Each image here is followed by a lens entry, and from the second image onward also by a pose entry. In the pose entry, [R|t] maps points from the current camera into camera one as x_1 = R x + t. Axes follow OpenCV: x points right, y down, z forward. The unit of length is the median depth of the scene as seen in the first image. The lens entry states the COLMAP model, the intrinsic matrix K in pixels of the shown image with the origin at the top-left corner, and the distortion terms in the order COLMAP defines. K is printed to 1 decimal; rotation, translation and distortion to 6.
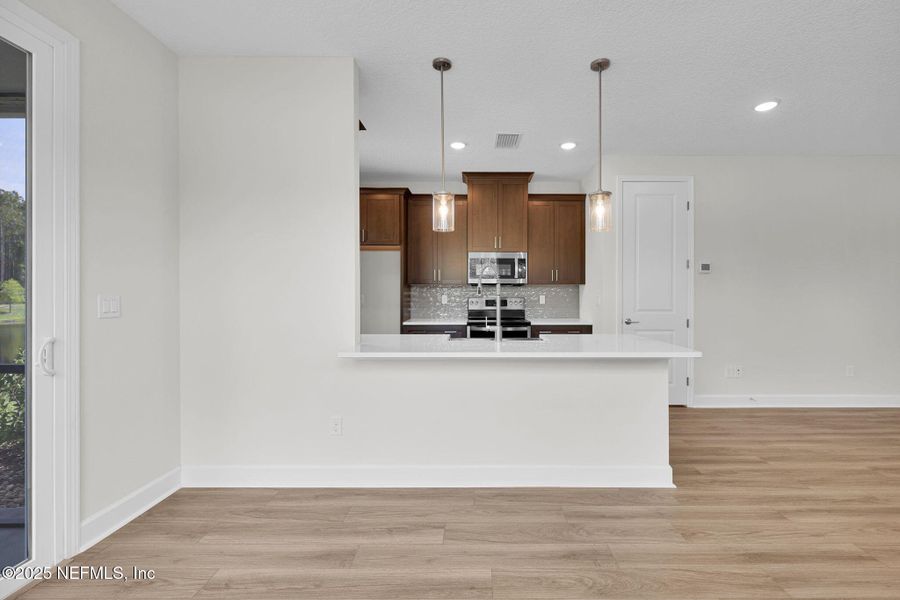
lens RADIAL K [[417.7, 0, 463.4], [0, 417.7, 295.0], [0, 0, 1]] dist [-0.002651, 0.002137]
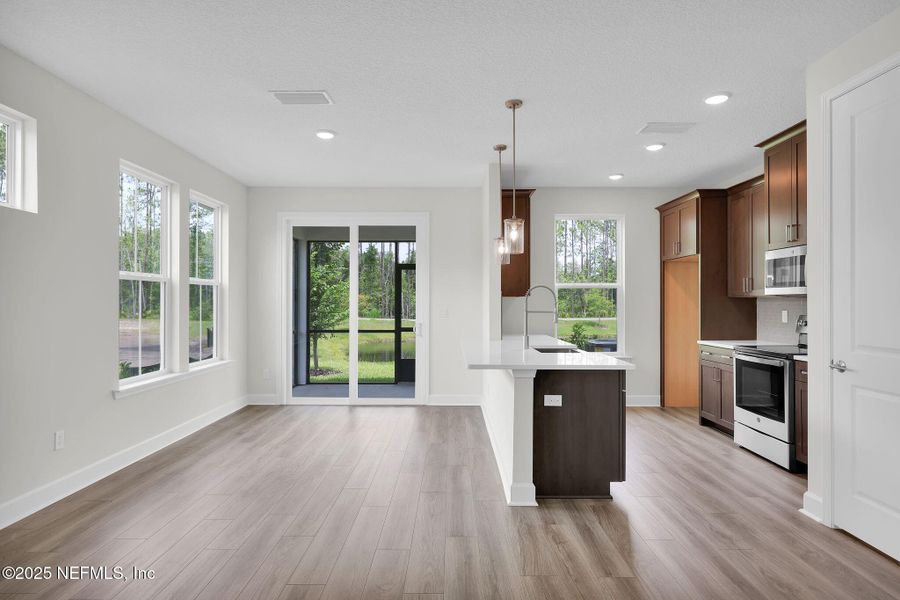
lens RADIAL K [[515.4, 0, 451.0], [0, 515.4, 299.2], [0, 0, 1]] dist [0.003099, -0.000786]
pose [[-0.009982, -0.007350, -0.999923, 1.850850], [-0.002073, 0.999971, -0.007329, -0.025598], [0.999948, 0.001999, -0.009997, 0.922014]]
